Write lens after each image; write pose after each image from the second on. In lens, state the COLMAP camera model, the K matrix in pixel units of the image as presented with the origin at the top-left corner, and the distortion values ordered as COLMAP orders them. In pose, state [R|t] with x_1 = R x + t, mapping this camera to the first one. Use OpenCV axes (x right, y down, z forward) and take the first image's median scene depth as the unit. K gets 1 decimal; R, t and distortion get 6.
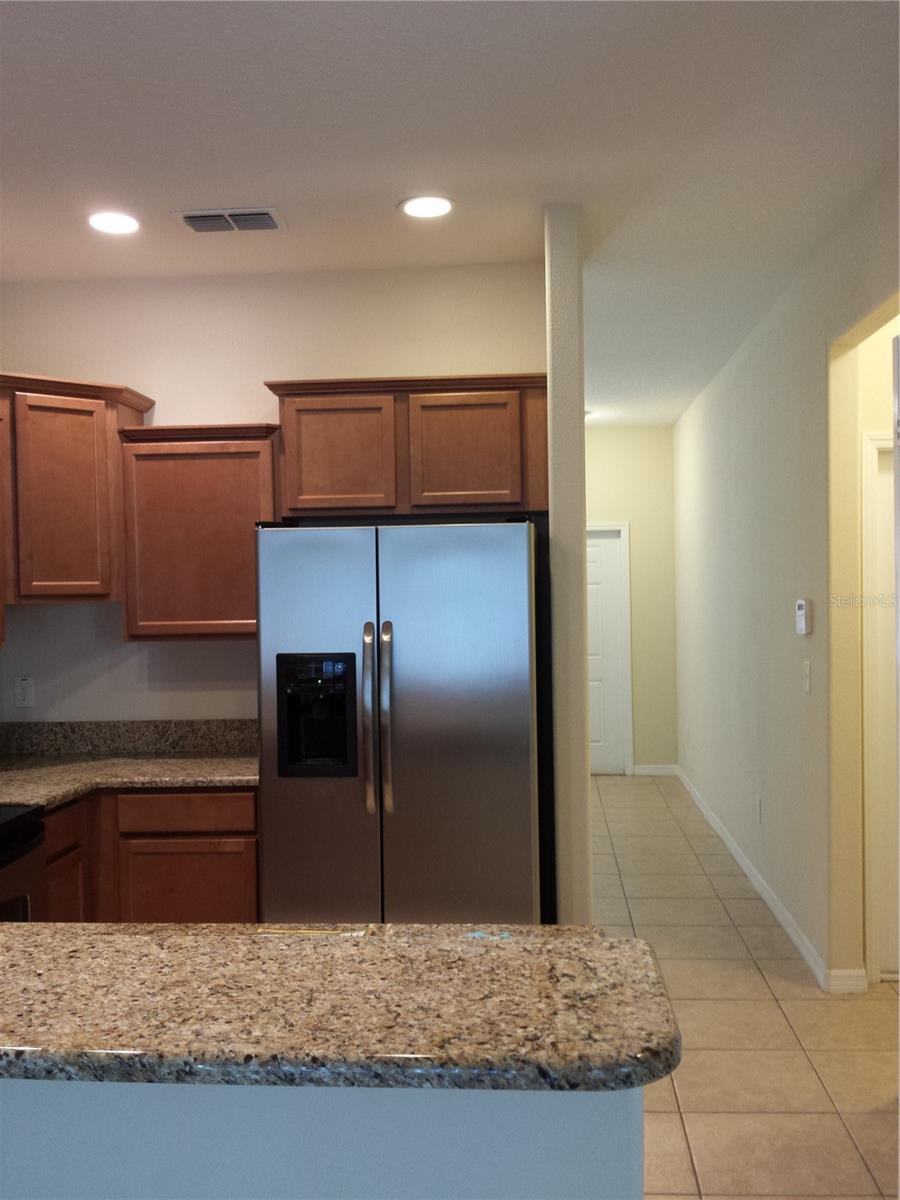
lens RADIAL K [[1122.7, 0, 450.0], [0, 1122.7, 600.0], [0, 0, 1]] dist [0.106560, -0.231673]
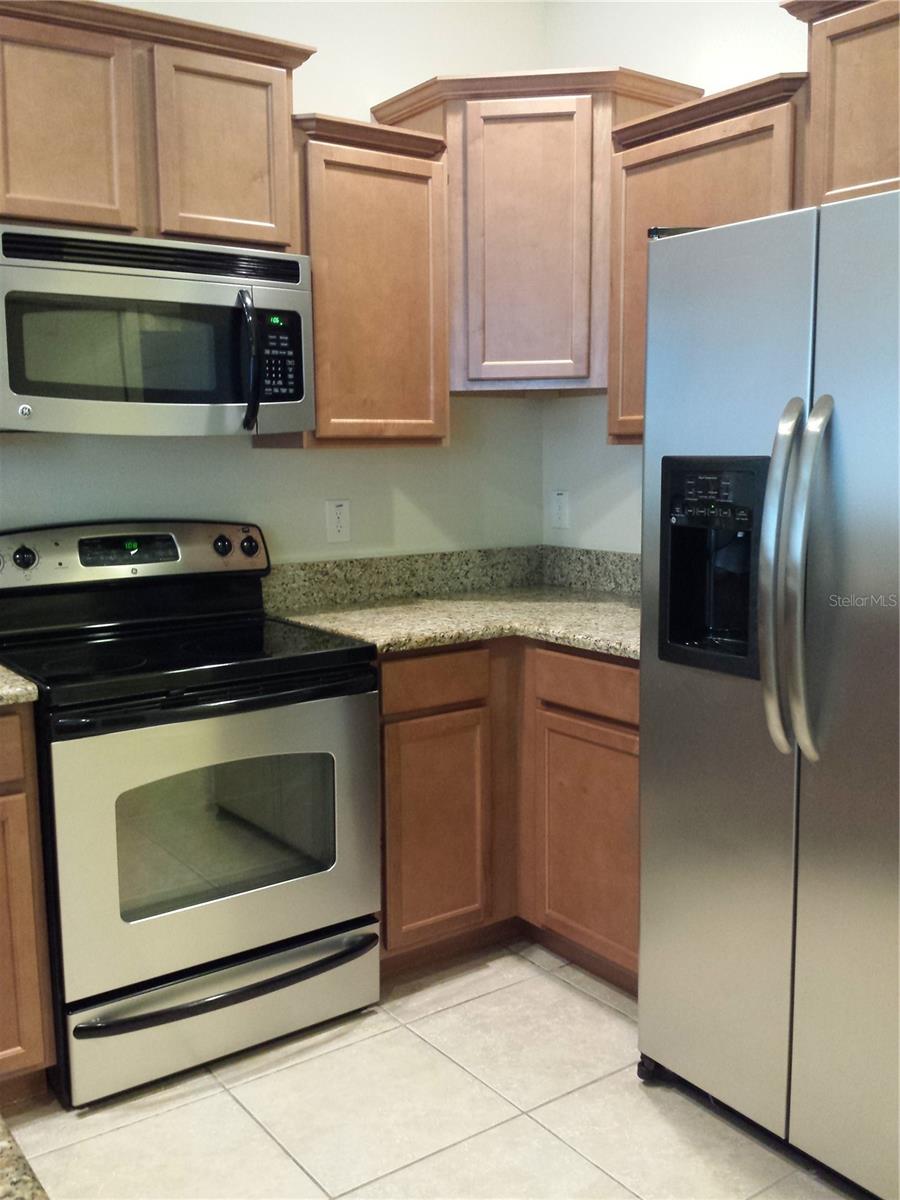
lens RADIAL K [[1122.7, 0, 450.0], [0, 1122.7, 600.0], [0, 0, 1]] dist [0.106560, -0.231673]
pose [[0.658408, 0.113863, -0.743998, 0.198026], [-0.010839, 0.989823, 0.141892, 0.035215], [0.752583, -0.085359, 0.652942, 0.452087]]
